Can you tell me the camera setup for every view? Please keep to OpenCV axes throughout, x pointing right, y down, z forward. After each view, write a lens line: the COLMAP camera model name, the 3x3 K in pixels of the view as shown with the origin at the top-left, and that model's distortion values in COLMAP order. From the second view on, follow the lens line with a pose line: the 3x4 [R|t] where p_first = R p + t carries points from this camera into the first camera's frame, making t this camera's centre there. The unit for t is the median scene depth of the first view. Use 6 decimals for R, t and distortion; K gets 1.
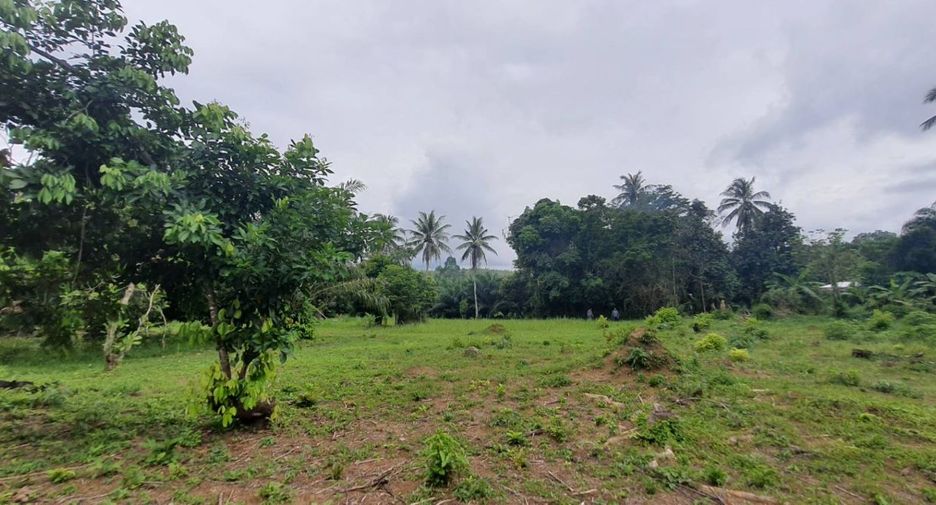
lens RADIAL K [[446.0, 0, 470.0], [0, 446.0, 246.8], [0, 0, 1]] dist [-0.000585, -0.000072]
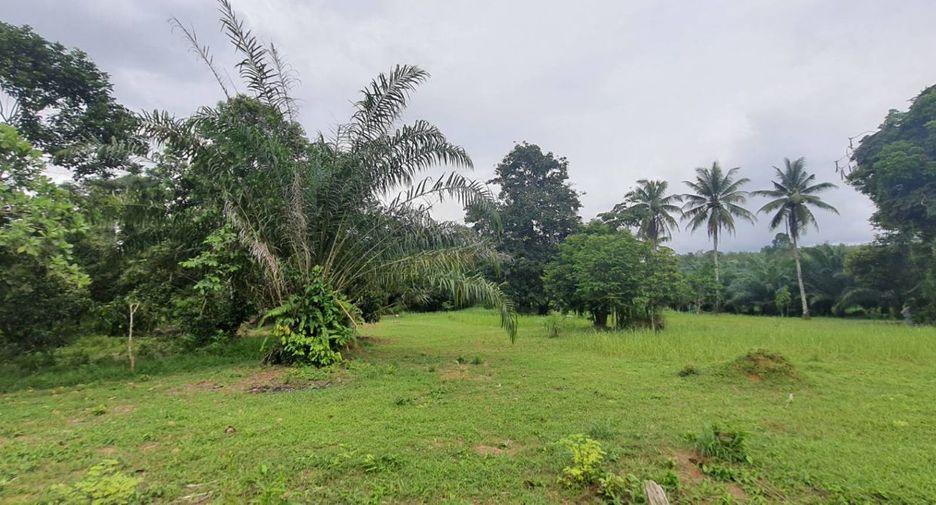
lens RADIAL K [[446.5, 0, 480.6], [0, 446.5, 251.1], [0, 0, 1]] dist [0.001529, 0.000093]
pose [[0.793193, -0.068716, -0.605081, 0.102350], [0.087999, 0.996118, 0.002233, 0.066243], [0.602578, -0.055018, 0.796161, 0.559345]]
